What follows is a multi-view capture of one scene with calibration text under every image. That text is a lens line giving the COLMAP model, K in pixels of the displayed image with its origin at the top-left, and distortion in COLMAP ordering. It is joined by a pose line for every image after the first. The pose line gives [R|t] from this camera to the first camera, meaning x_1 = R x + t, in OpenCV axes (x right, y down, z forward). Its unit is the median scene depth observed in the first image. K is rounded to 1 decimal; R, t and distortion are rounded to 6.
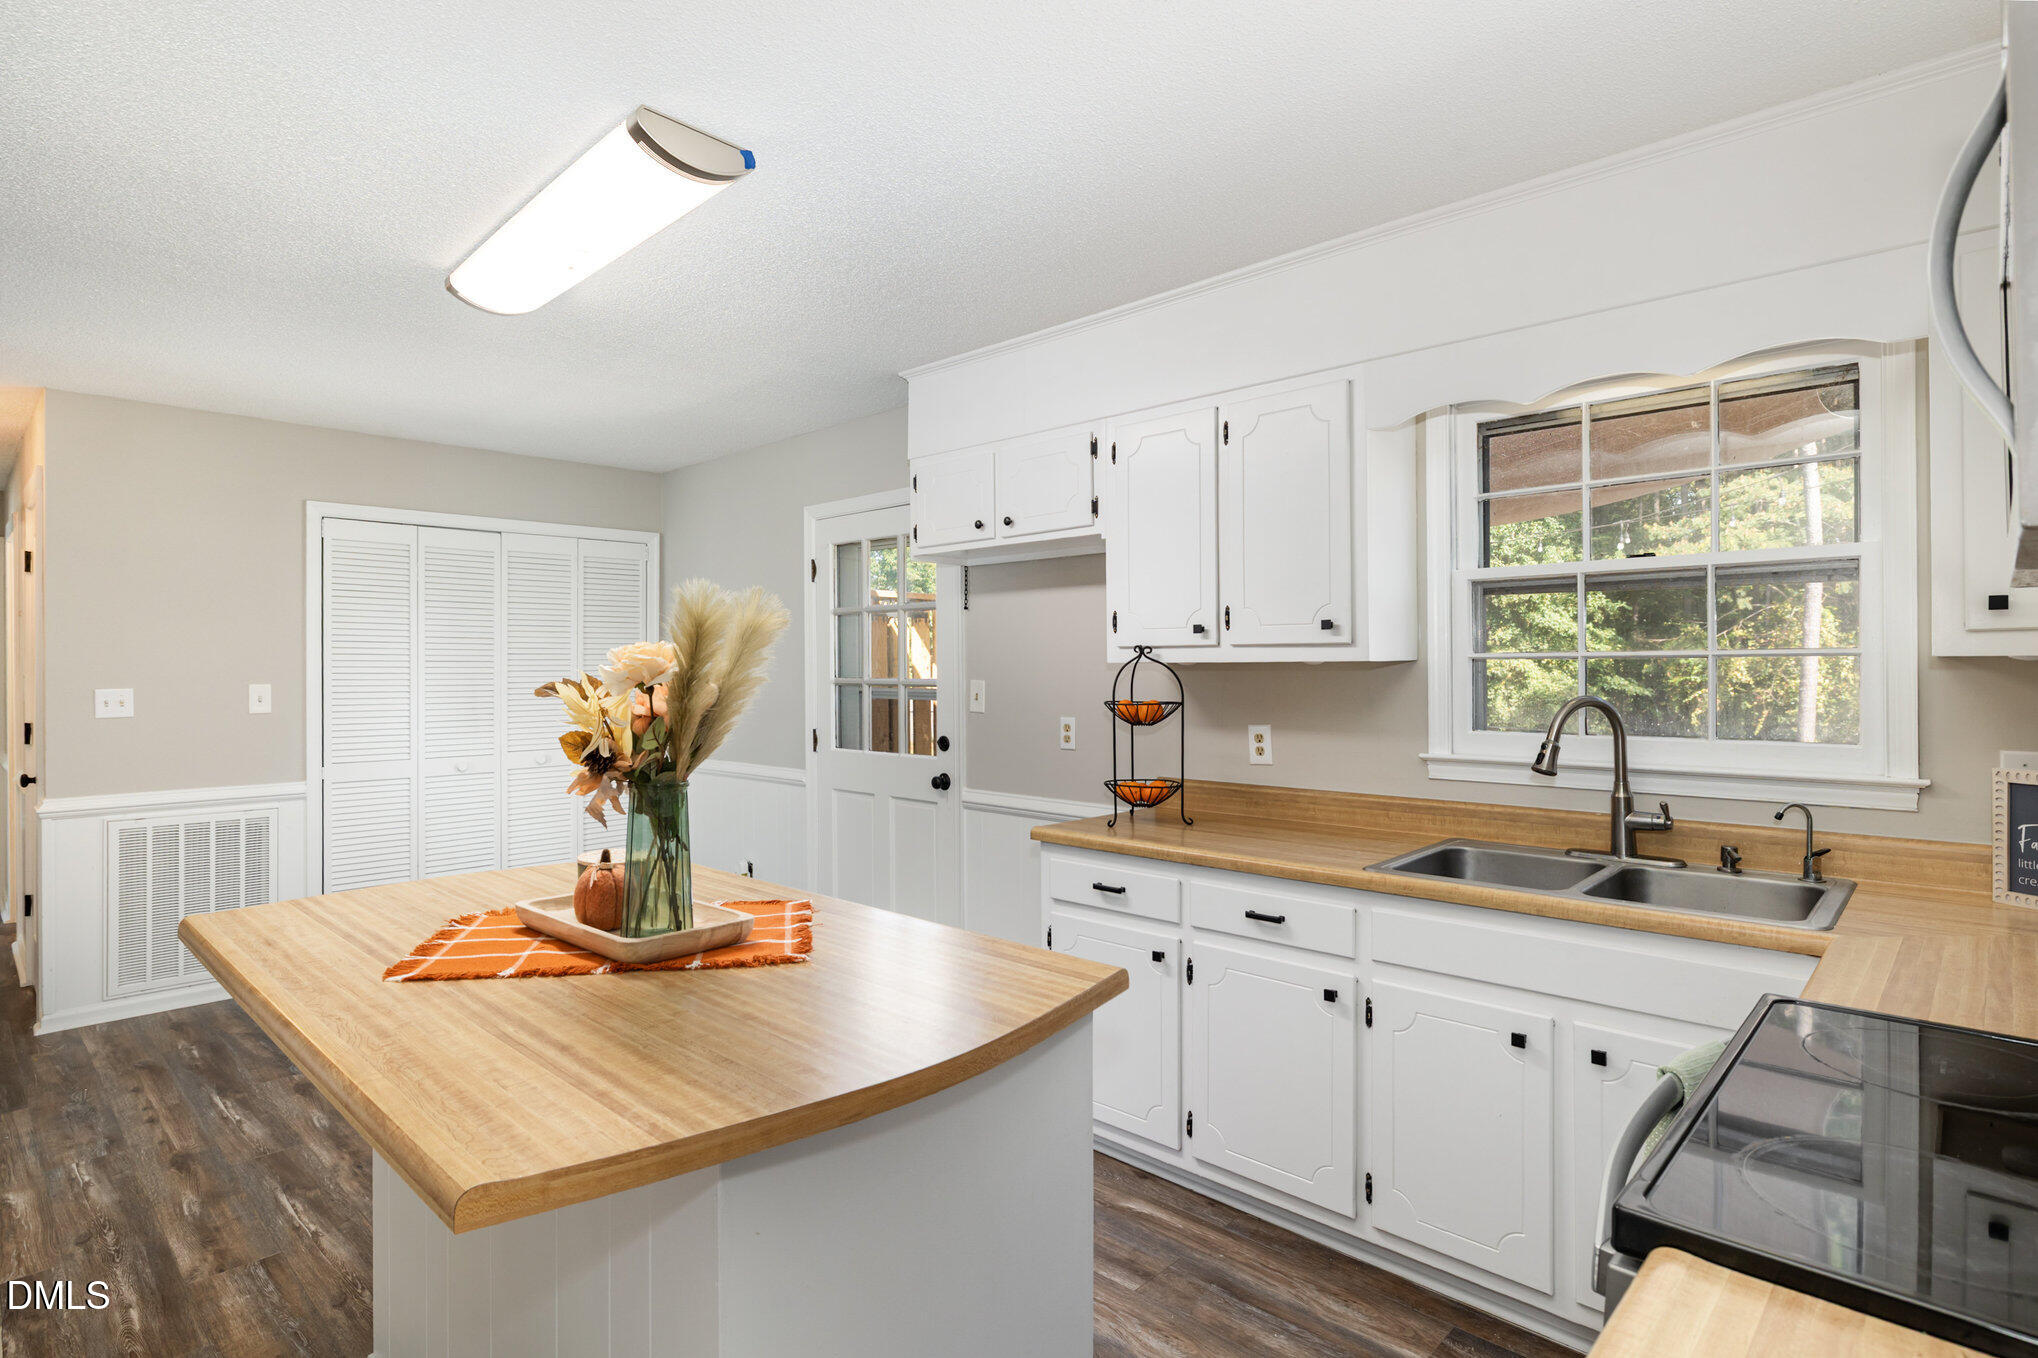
lens RADIAL K [[1049.7, 0, 1019.0], [0, 1049.7, 679.0], [0, 0, 1]] dist [0.003372, 0.000753]
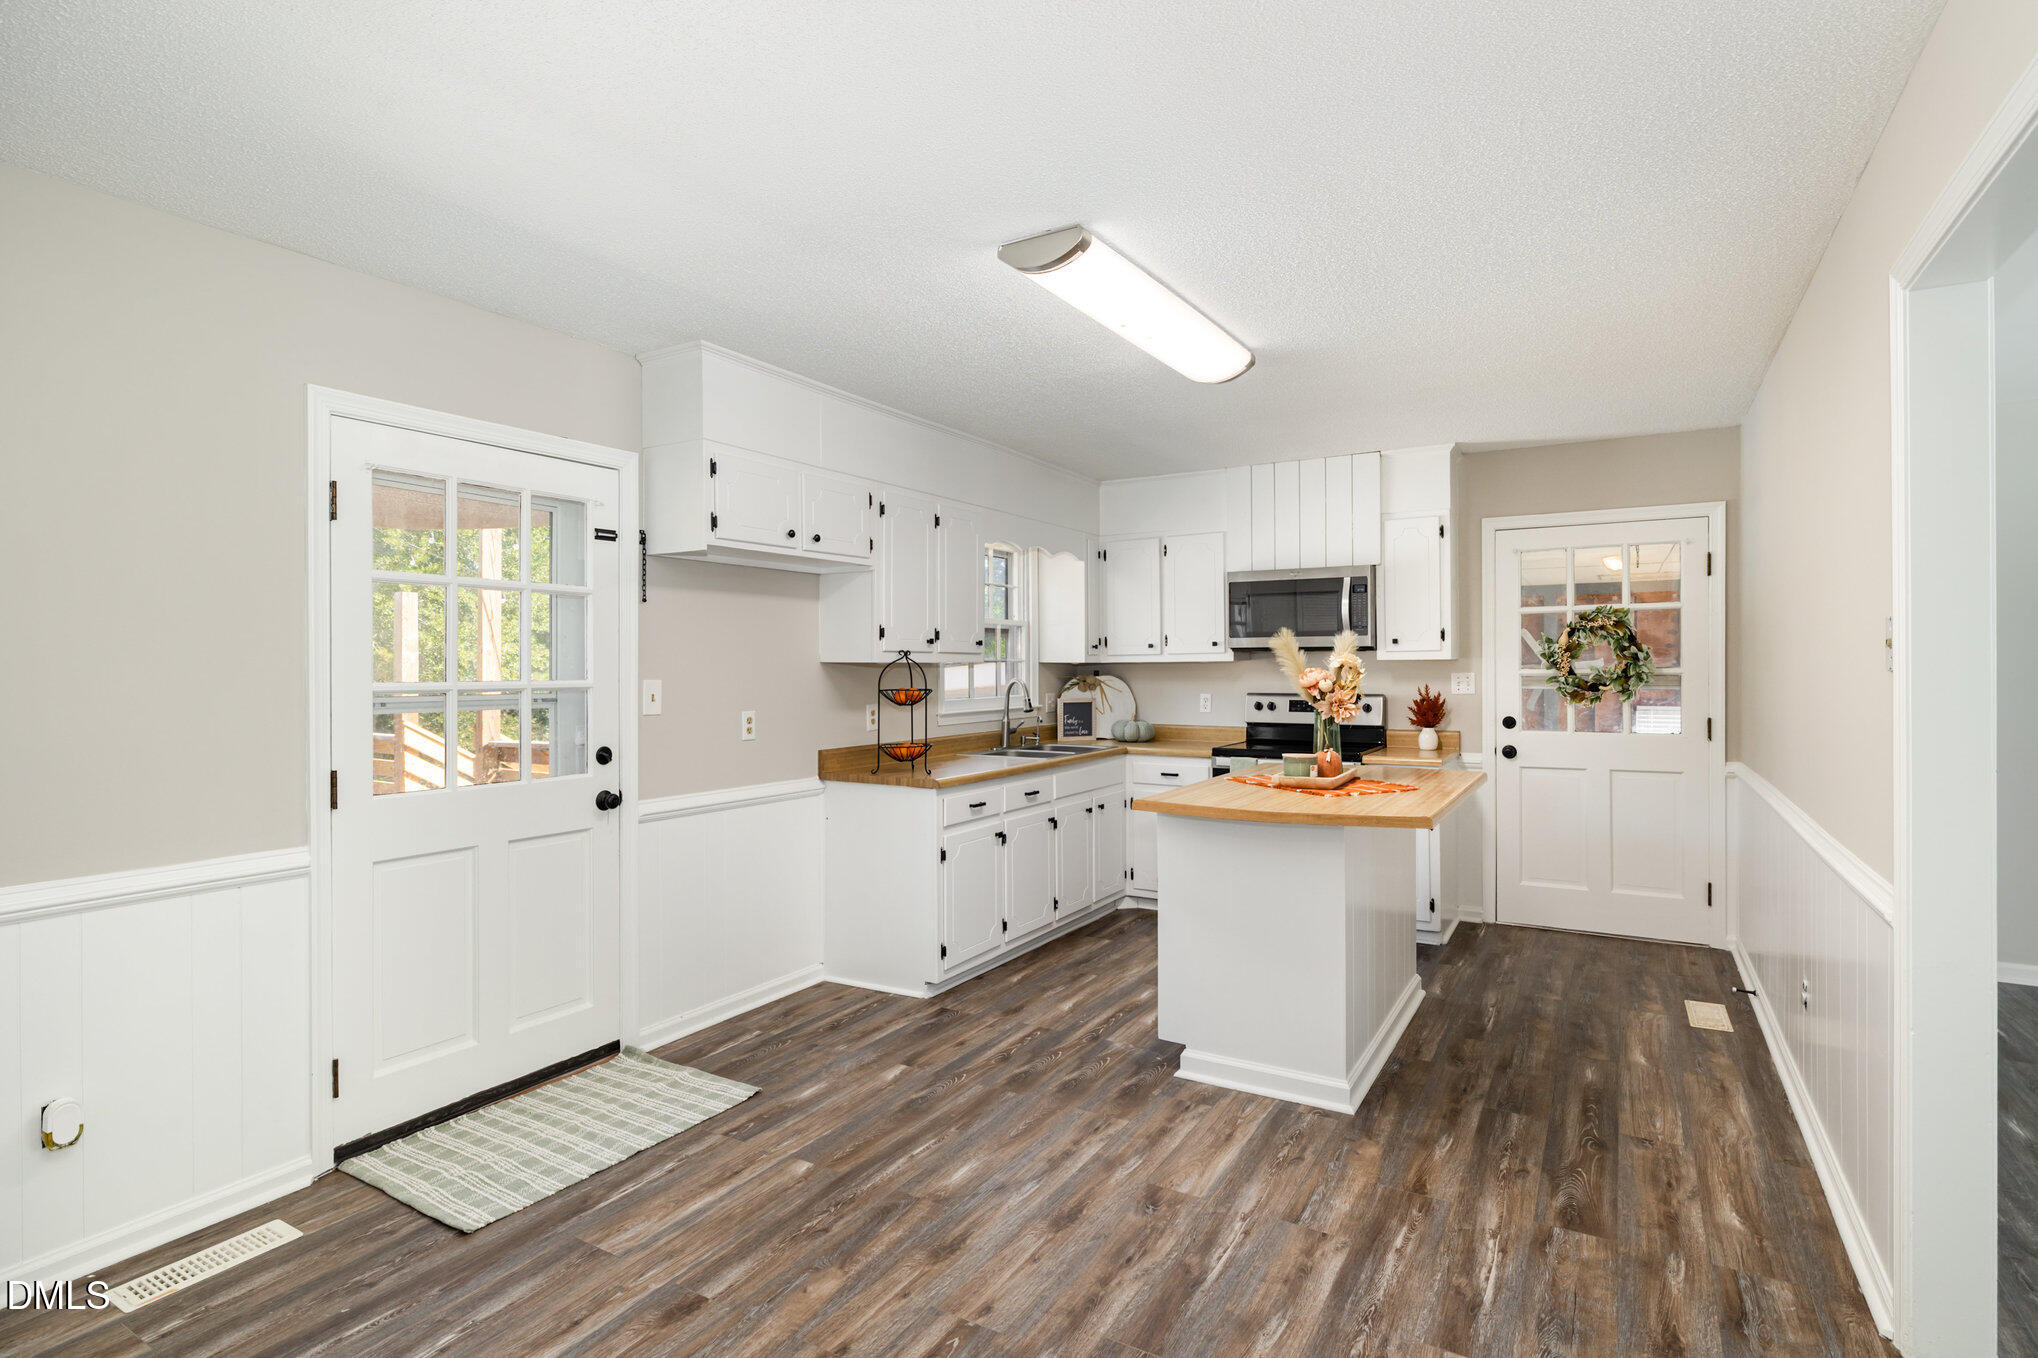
lens RADIAL K [[1023.5, 0, 1019.0], [0, 1023.5, 679.0], [0, 0, 1]] dist [-0.003757, 0.000202]
pose [[-0.235248, -0.002319, 0.971933, -1.532910], [0.021271, 0.999745, 0.007534, 0.001095], [-0.971703, 0.022446, -0.235139, 1.397627]]
